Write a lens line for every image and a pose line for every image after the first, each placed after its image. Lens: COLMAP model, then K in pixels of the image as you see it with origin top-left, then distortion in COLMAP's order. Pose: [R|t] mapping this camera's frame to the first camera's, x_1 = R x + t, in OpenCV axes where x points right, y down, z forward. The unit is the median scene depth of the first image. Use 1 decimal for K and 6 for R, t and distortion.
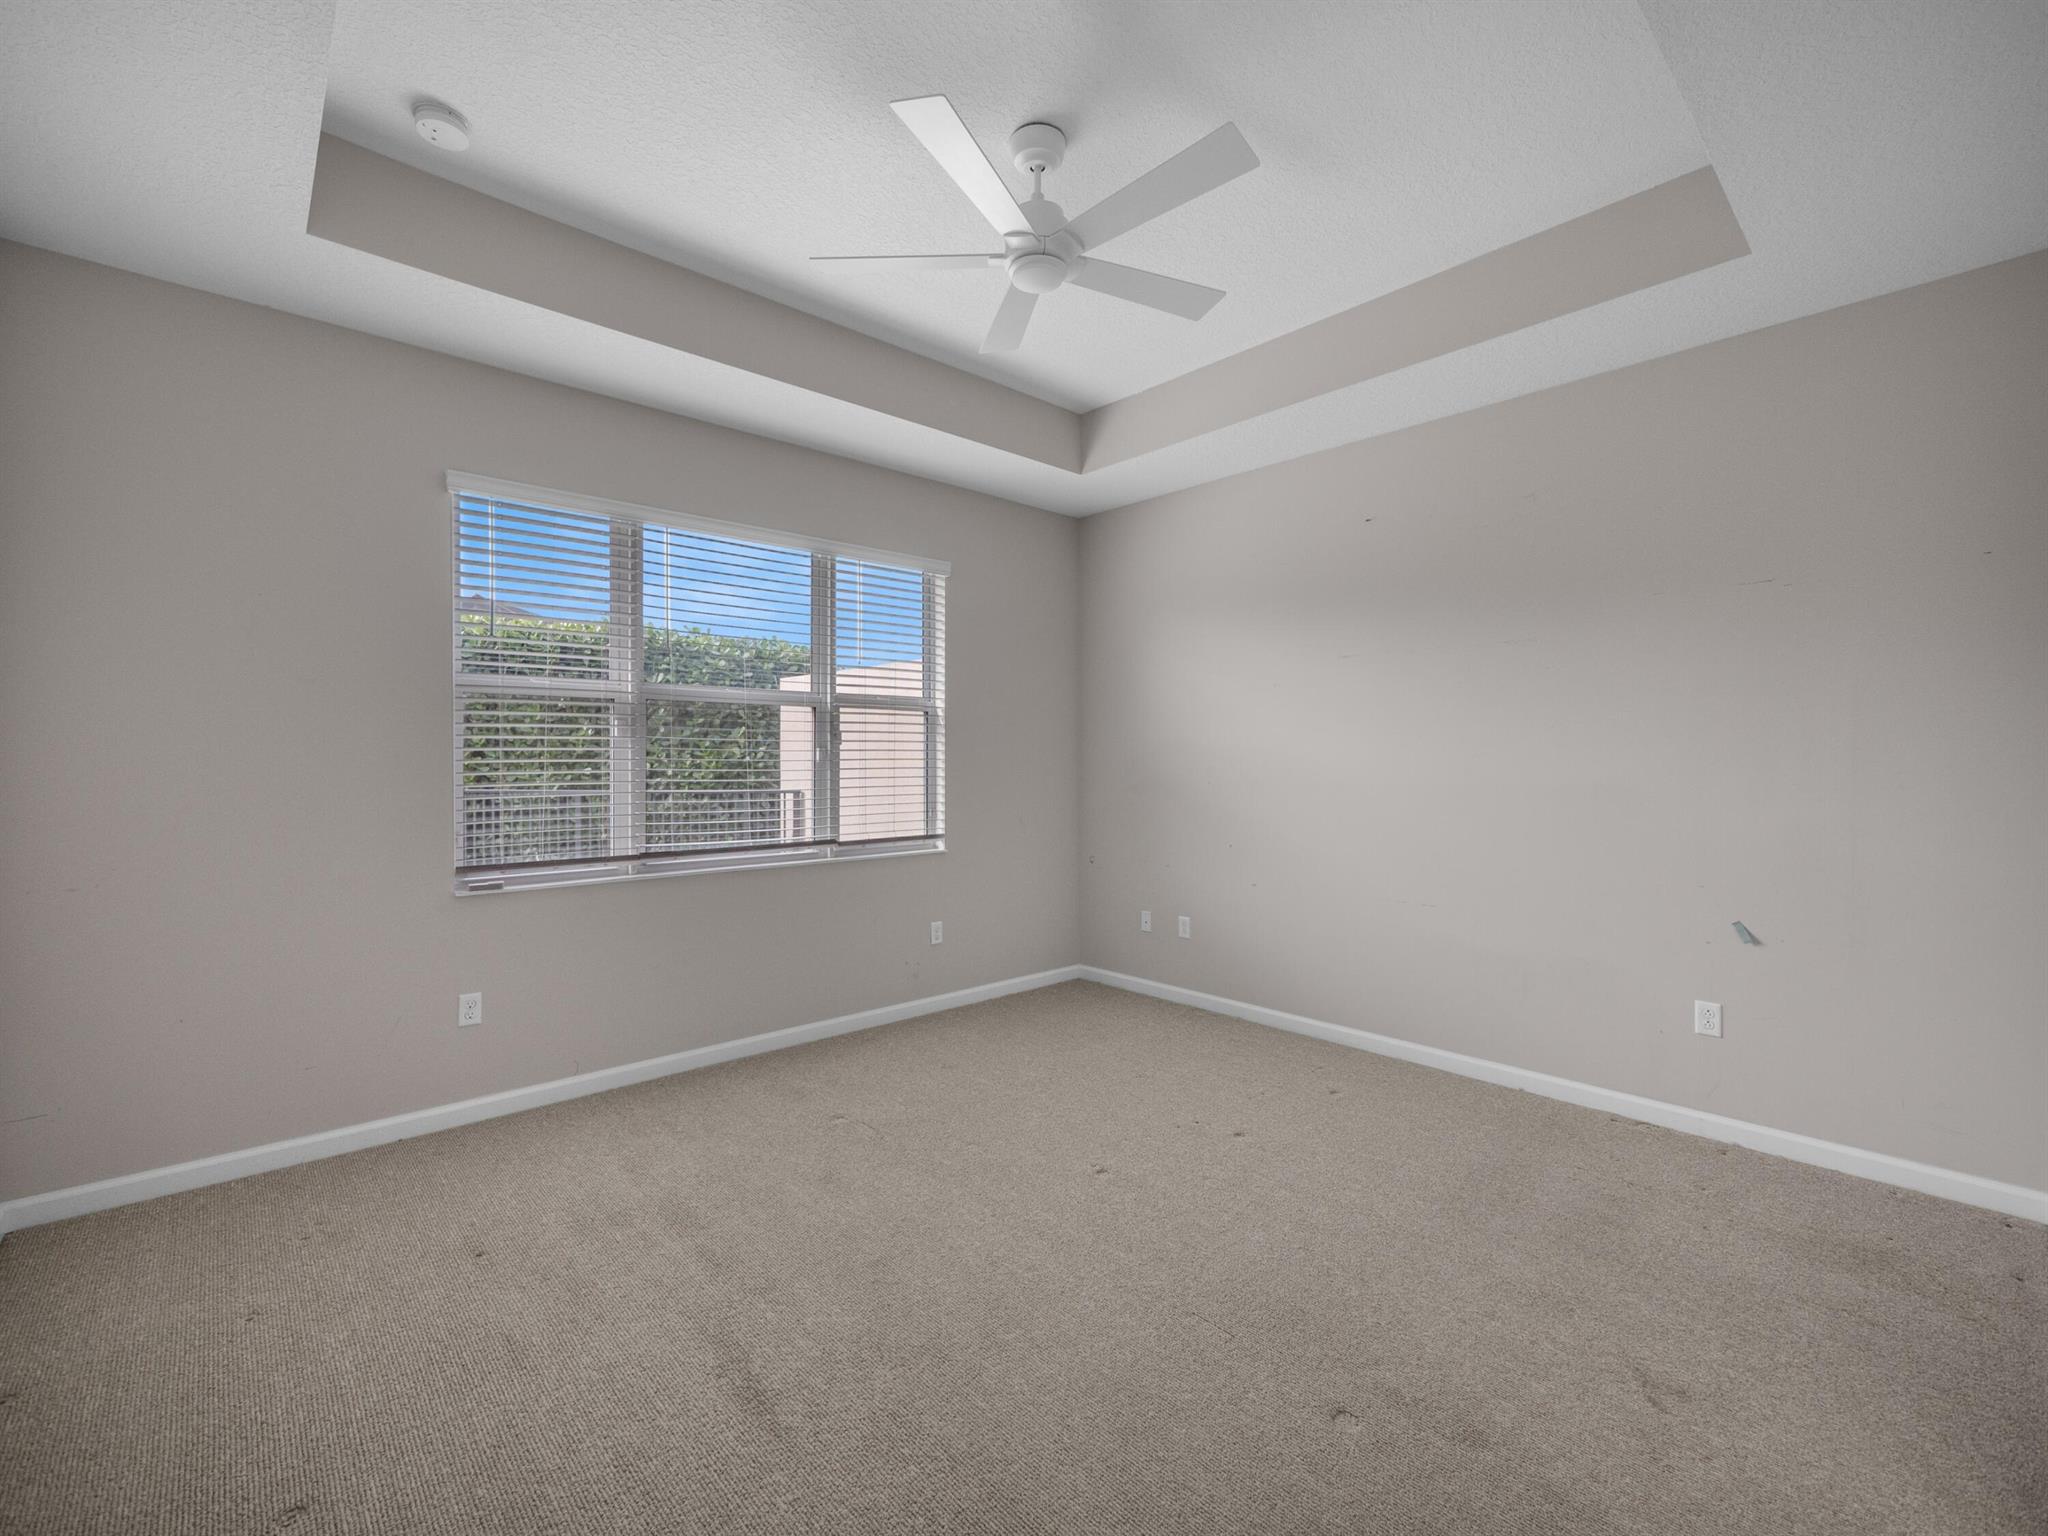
lens RADIAL K [[867.7, 0, 1016.3], [0, 867.7, 766.8], [0, 0, 1]] dist [-0.001776, -0.000776]
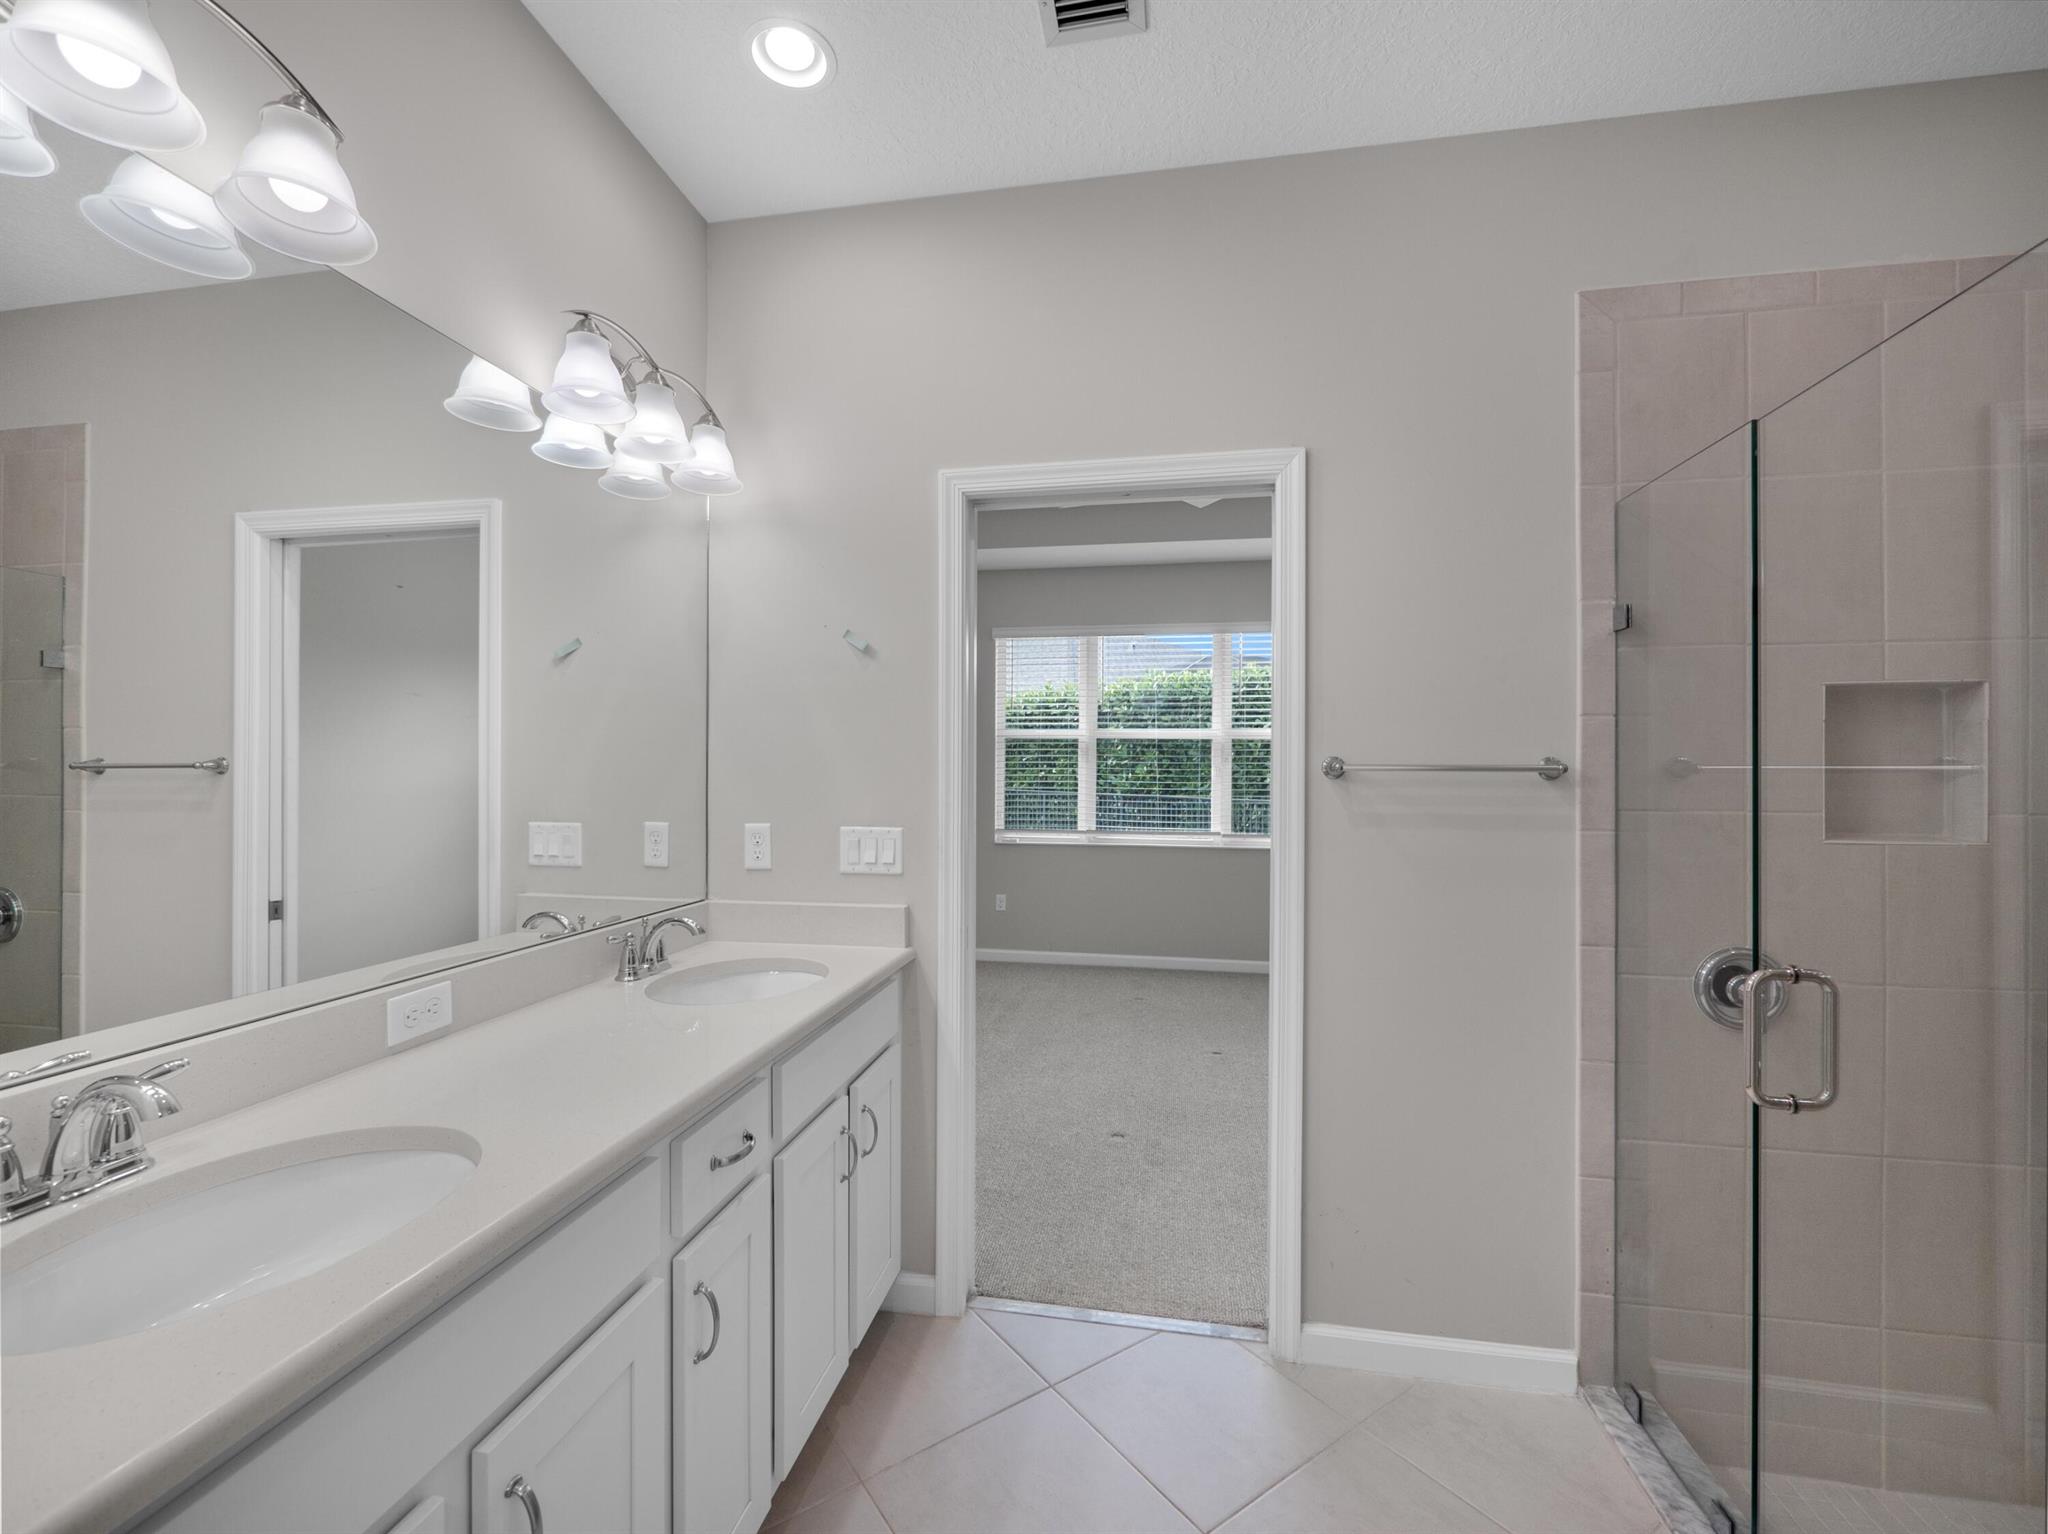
lens RADIAL K [[867.7, 0, 1016.3], [0, 867.7, 765.8], [0, 0, 1]] dist [-0.001776, -0.000776]
pose [[0.610705, 0.002113, -0.791856, 0.822568], [-0.015793, 0.999830, -0.009512, -0.009030], [0.791701, 0.018314, 0.610634, -0.153982]]
